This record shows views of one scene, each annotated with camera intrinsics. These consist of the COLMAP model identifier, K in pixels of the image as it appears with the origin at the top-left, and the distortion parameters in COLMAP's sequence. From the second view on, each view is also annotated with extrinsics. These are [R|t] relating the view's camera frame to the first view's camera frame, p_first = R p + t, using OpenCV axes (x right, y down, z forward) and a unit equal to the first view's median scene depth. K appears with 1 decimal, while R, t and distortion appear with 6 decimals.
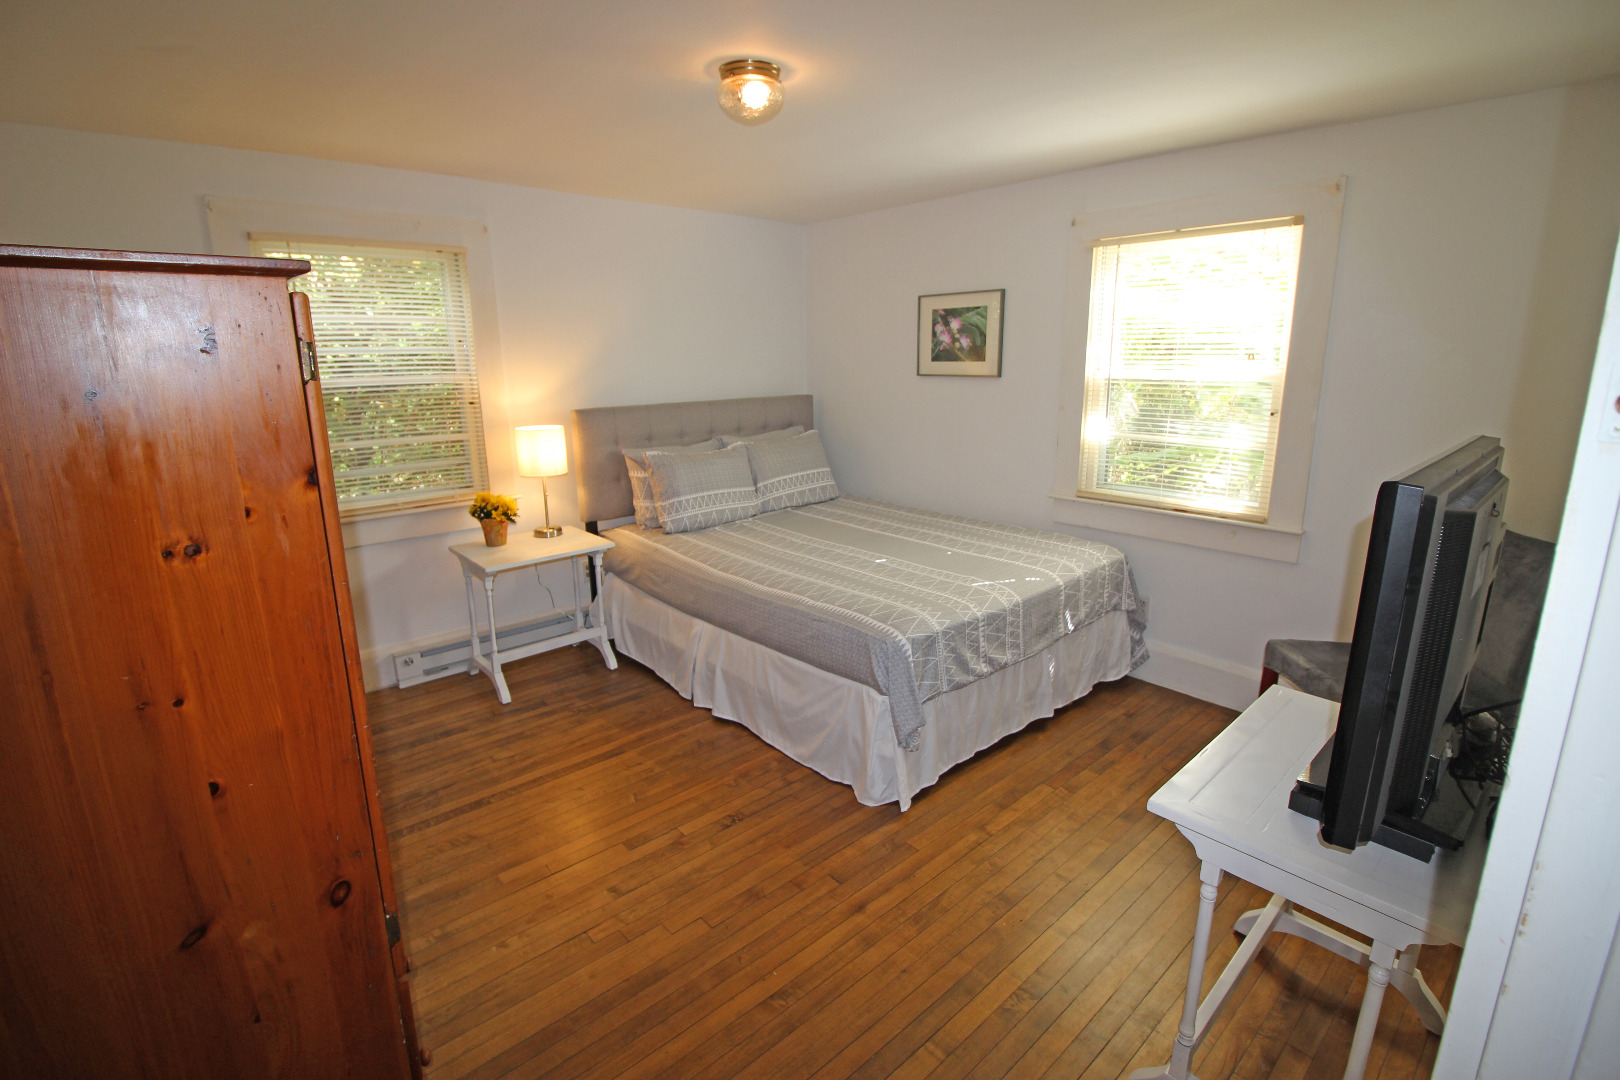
lens RADIAL K [[746.3, 0, 808.8], [0, 746.3, 542.5], [0, 0, 1]] dist [0.002956, 0.000063]
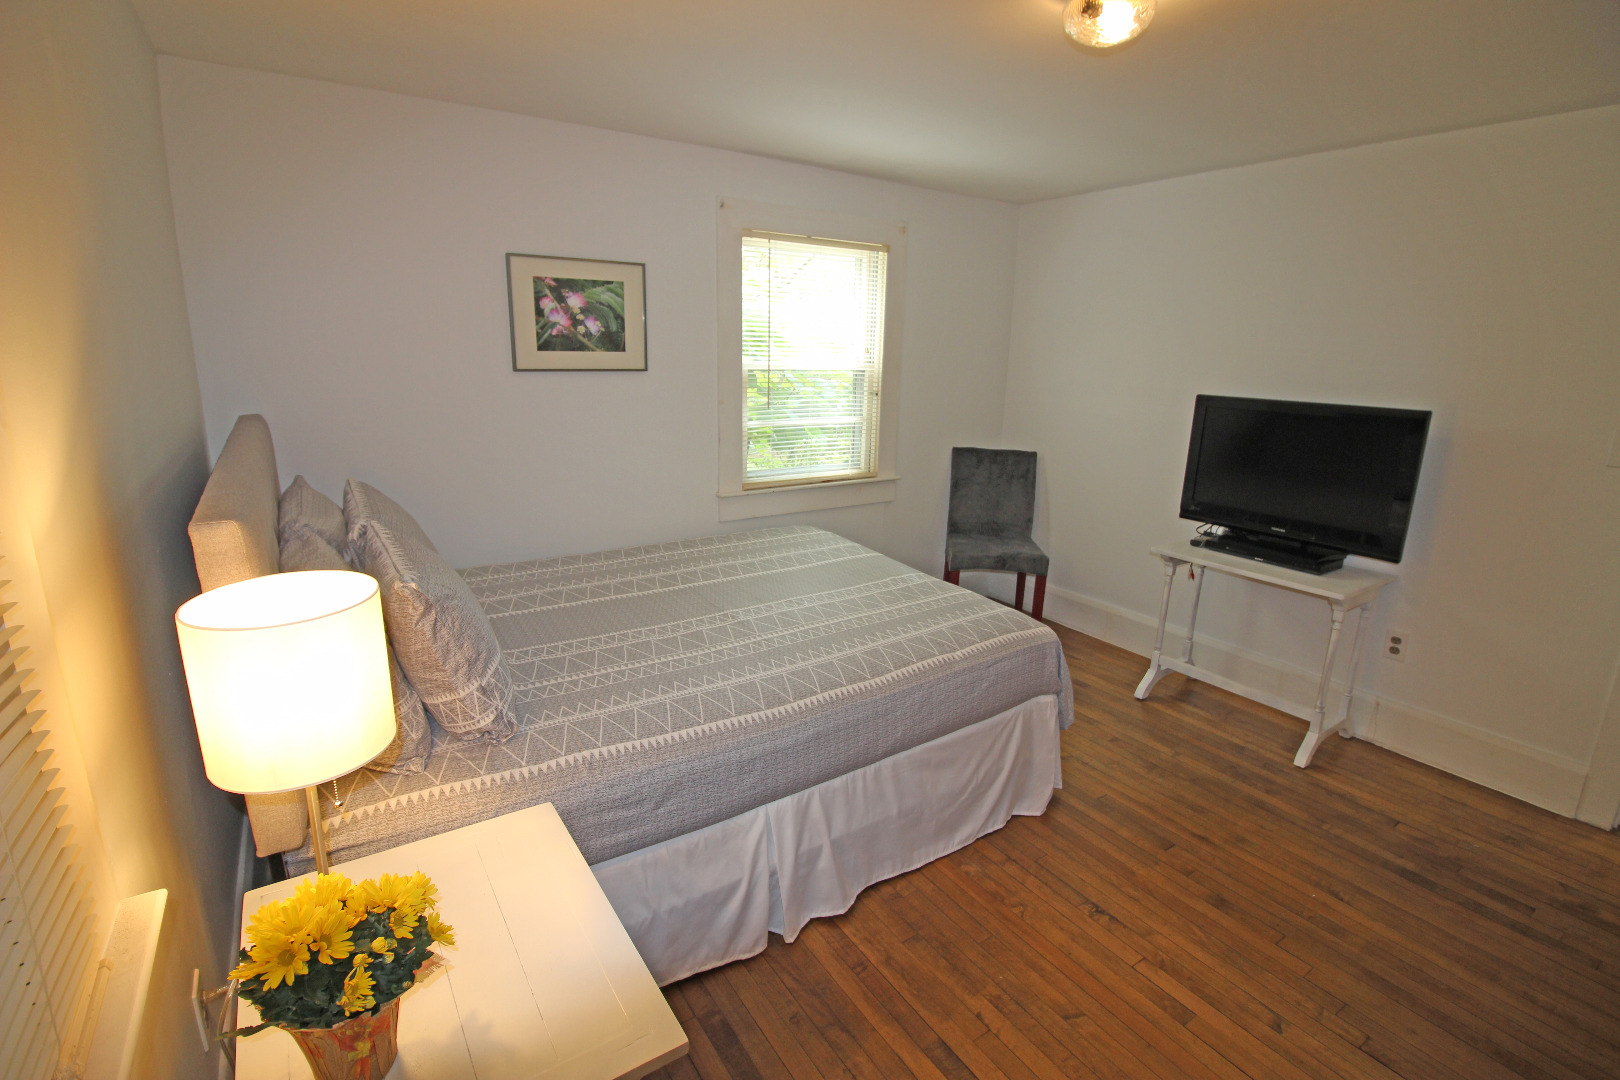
lens RADIAL K [[746.3, 0, 812.4], [0, 746.3, 534.4], [0, 0, 1]] dist [0.002956, 0.000063]
pose [[0.138413, -0.237456, 0.961487, -0.547378], [0.219643, 0.954015, 0.203991, -0.174829], [-0.965712, 0.182948, 0.184203, 0.694063]]
